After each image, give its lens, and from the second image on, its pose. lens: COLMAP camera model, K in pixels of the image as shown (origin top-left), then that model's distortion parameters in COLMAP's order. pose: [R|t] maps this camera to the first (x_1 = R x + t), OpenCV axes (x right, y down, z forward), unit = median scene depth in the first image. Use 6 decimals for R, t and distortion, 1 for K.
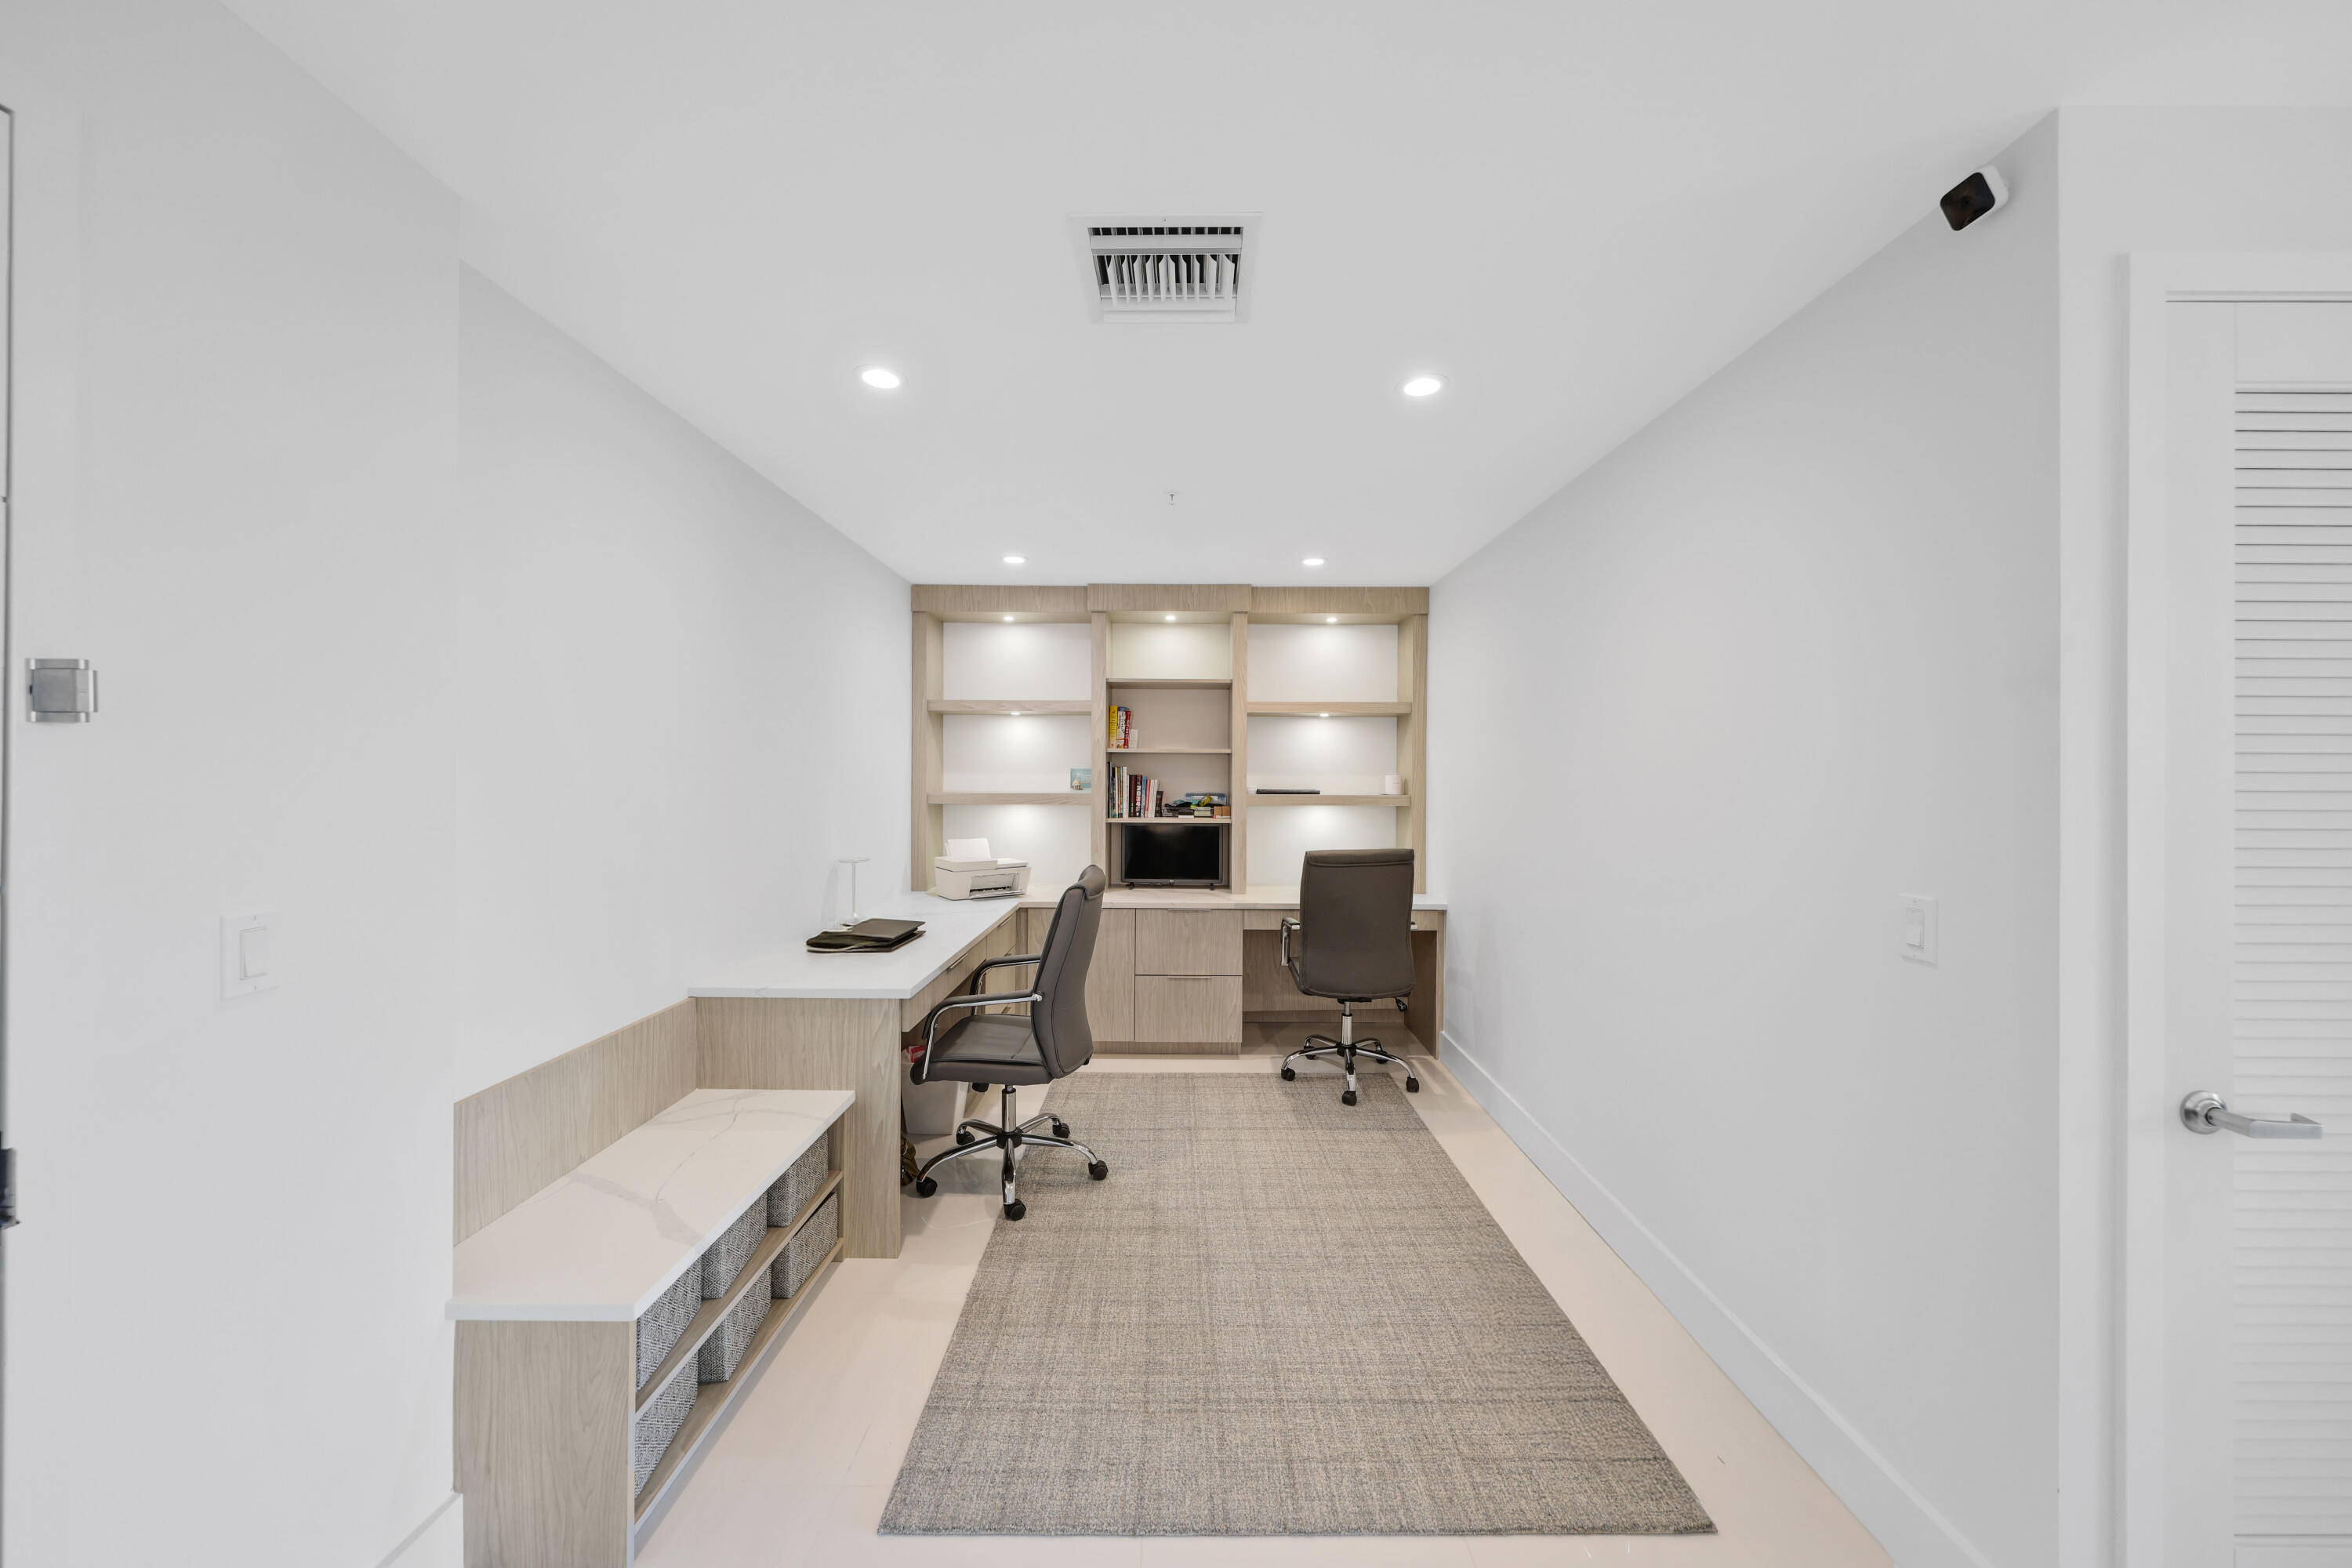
lens RADIAL K [[806.3, 0, 1176.0], [0, 806.3, 784.0], [0, 0, 1]] dist [0.000073, -0.000096]
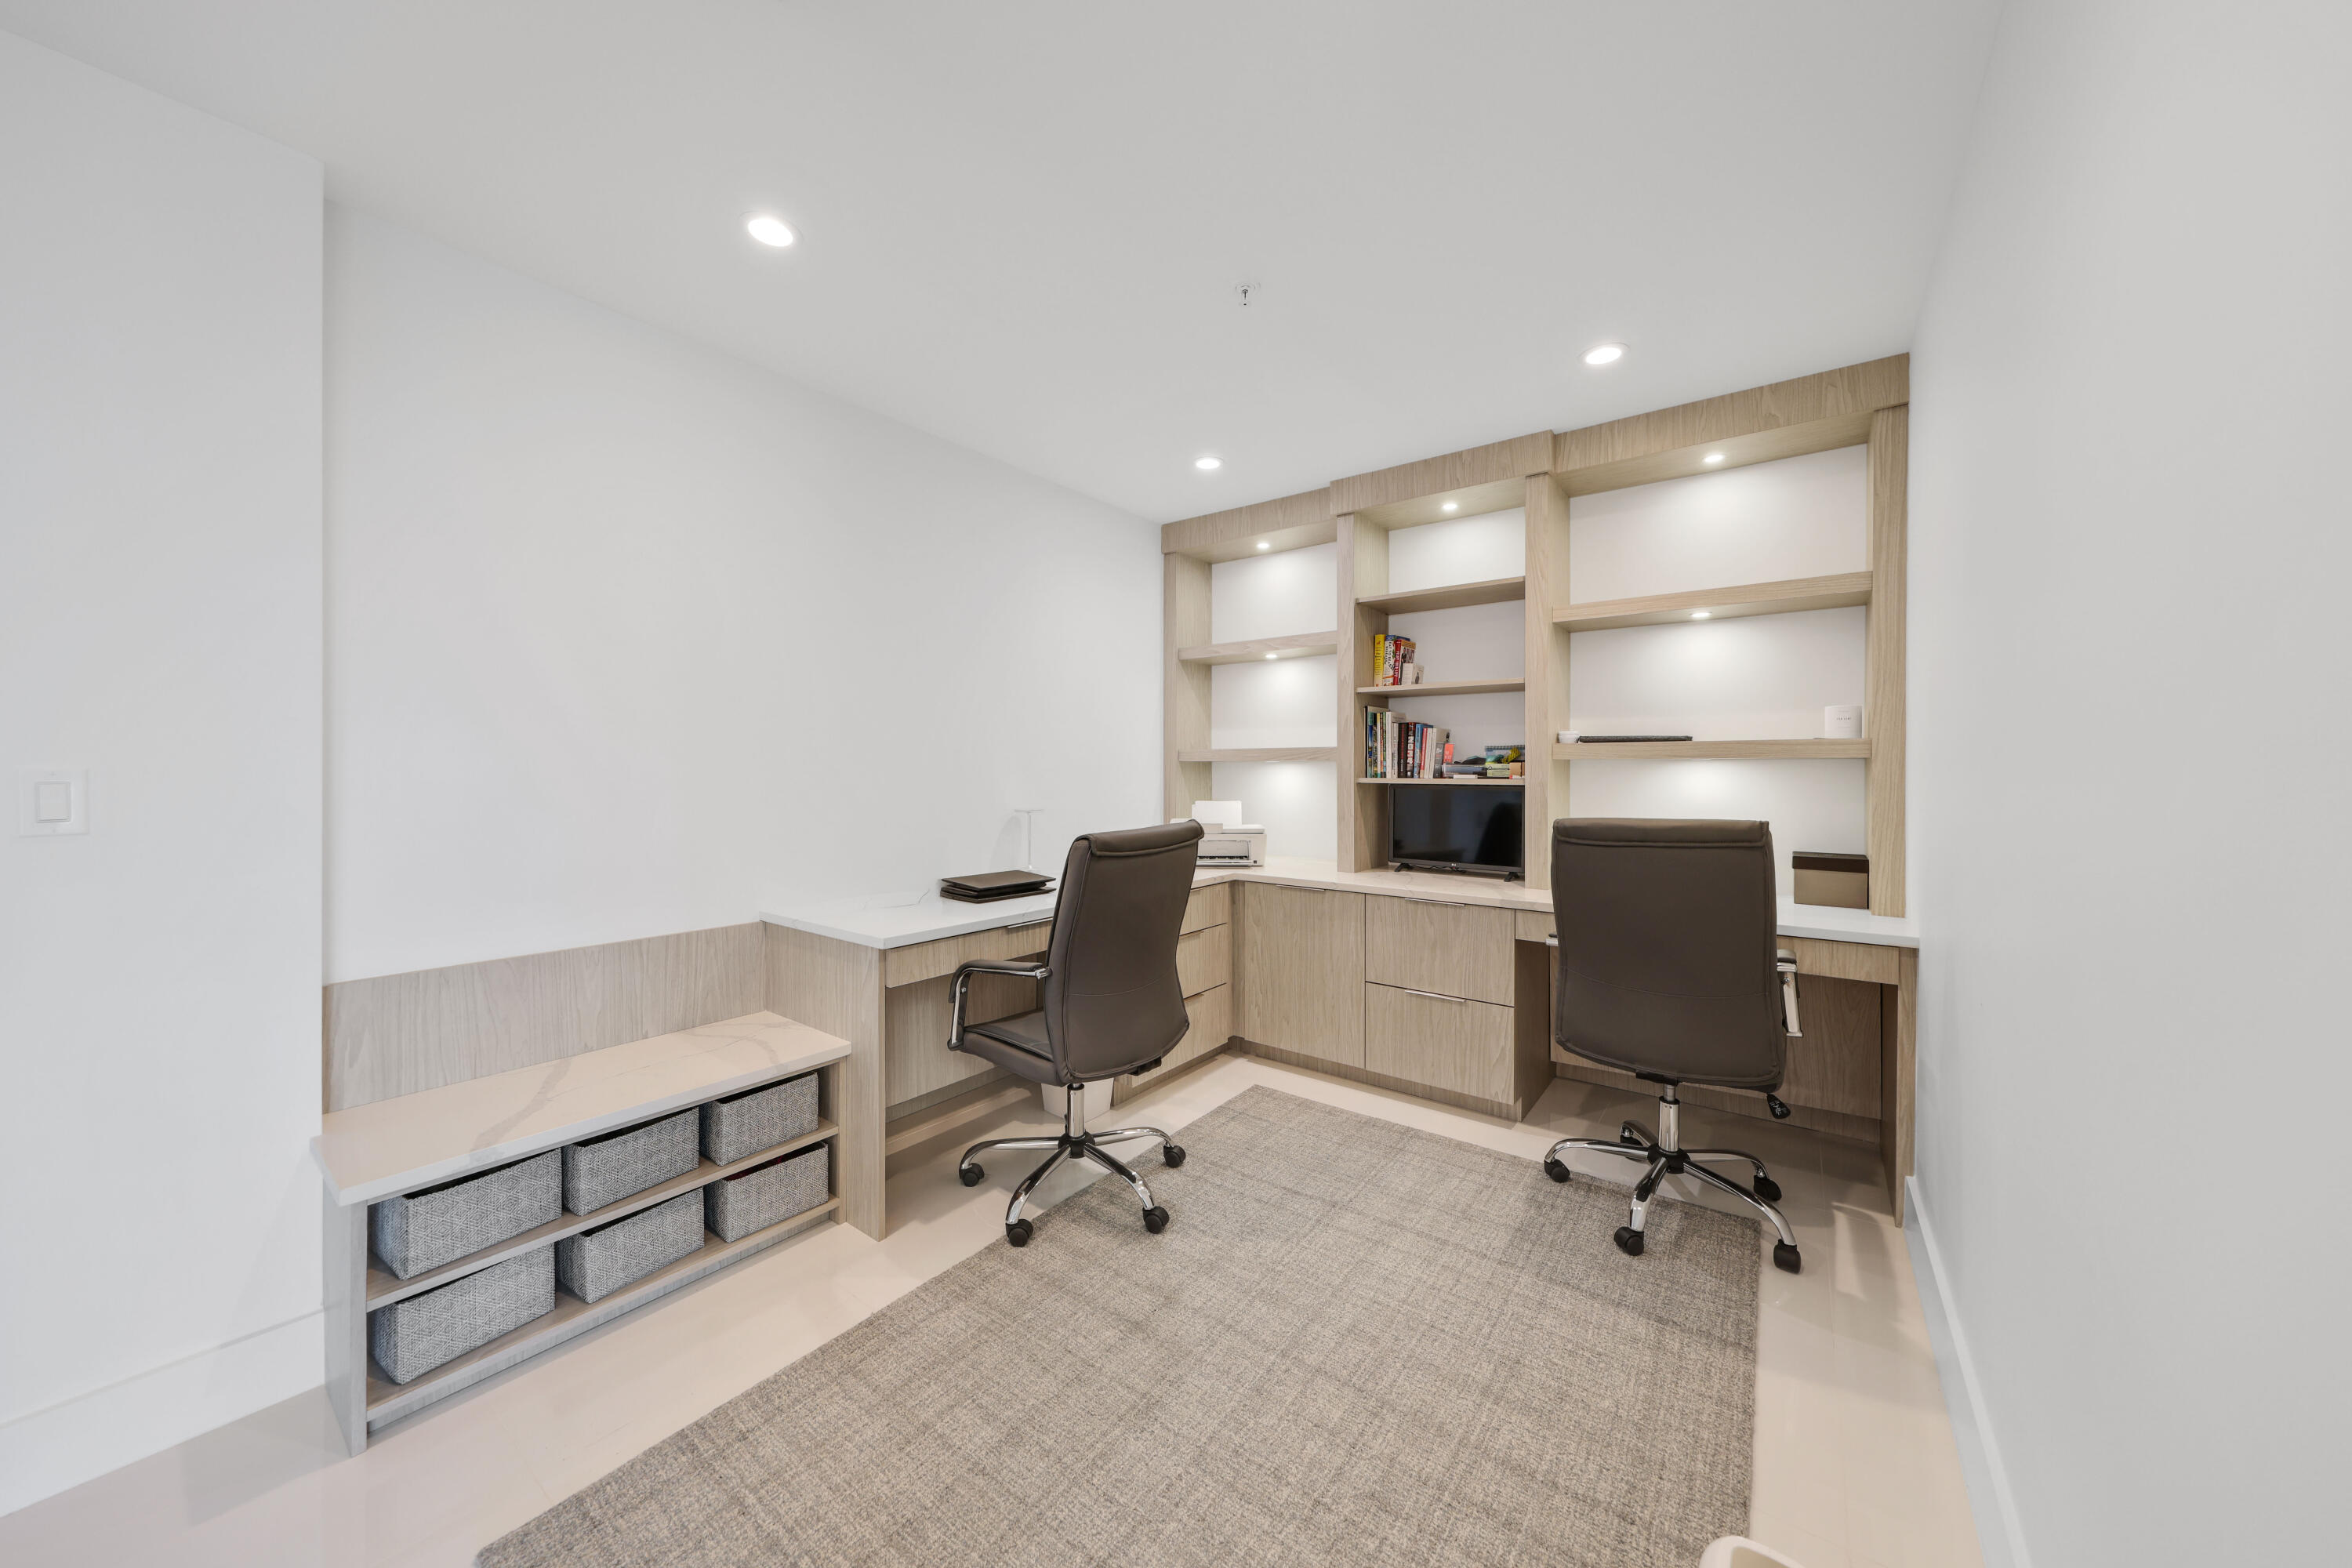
lens RADIAL K [[812.0, 0, 1182.5], [0, 812.0, 777.6], [0, 0, 1]] dist [0.000187, 0.000019]
pose [[0.800010, 0.002365, -0.599982, 0.254657], [-0.002447, 0.999997, 0.000679, 0.043566], [0.599982, 0.000925, 0.800013, 0.273640]]
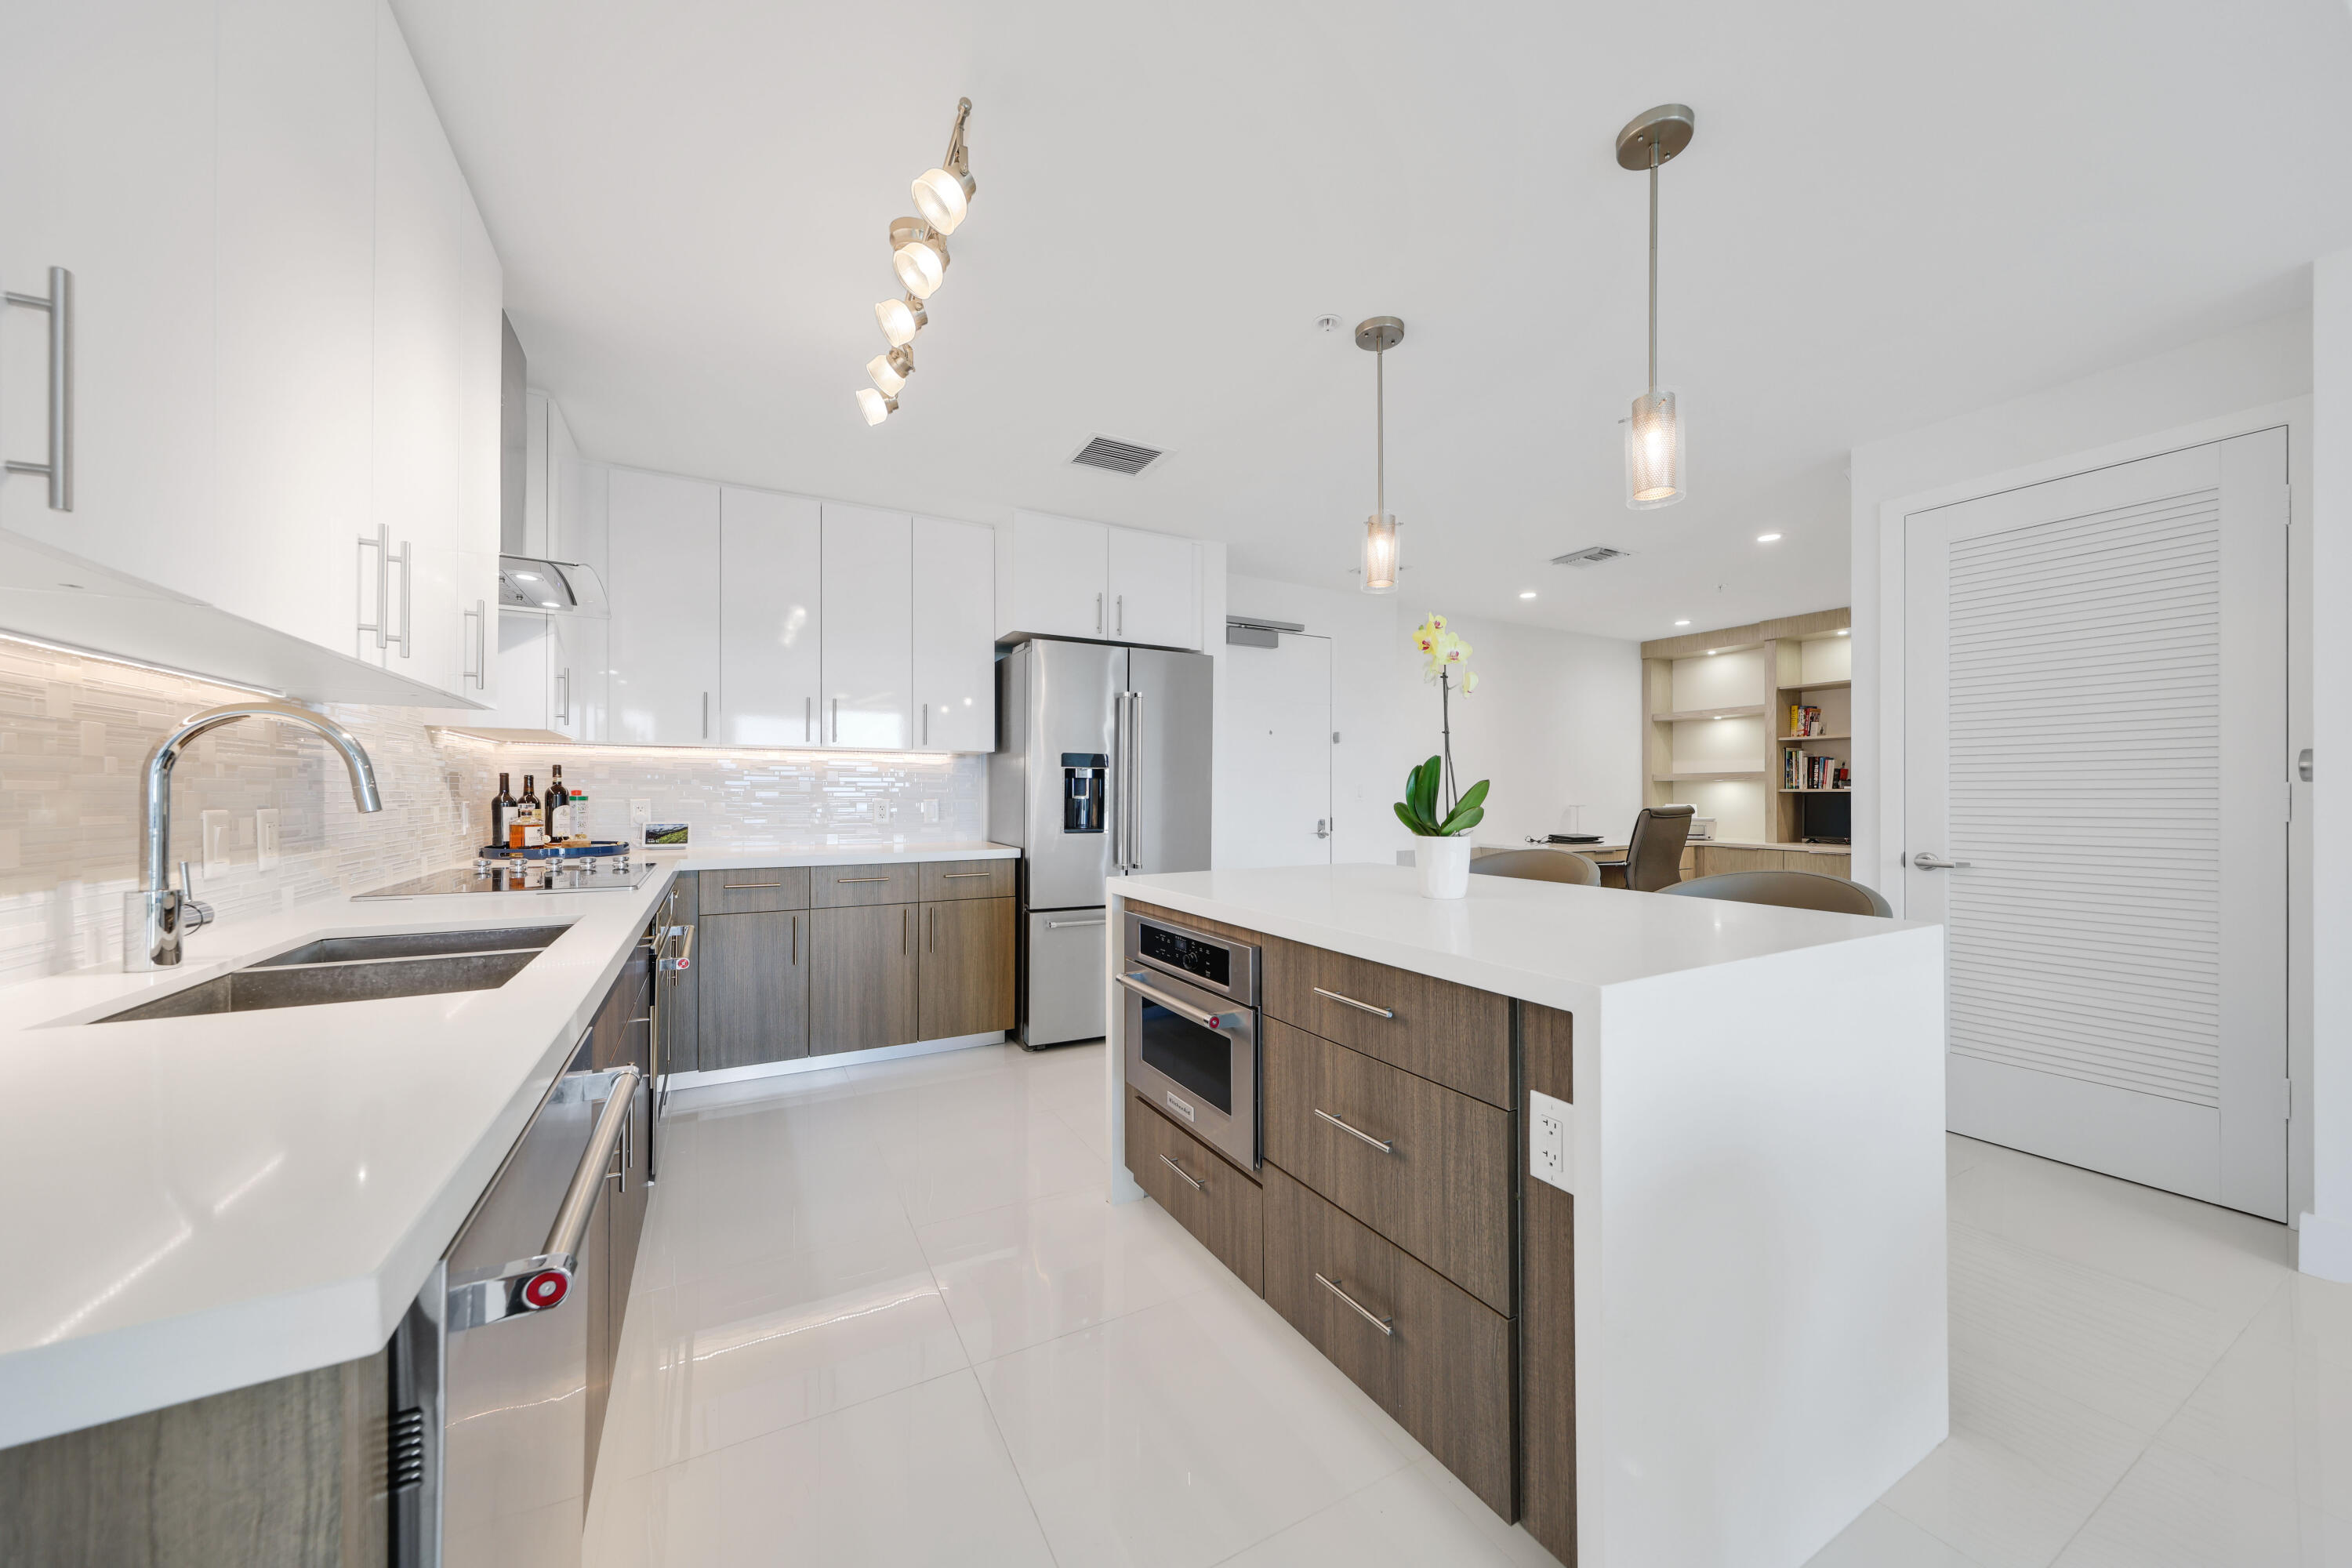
lens RADIAL K [[823.6, 0, 1179.6], [0, 823.6, 800.6], [0, 0, 1]] dist [0.001715, -0.000004]
pose [[0.478679, -0.000663, -0.877990, 0.671730], [-0.004257, 0.999986, -0.003076, 0.073280], [0.877980, 0.005210, 0.478670, -0.583139]]
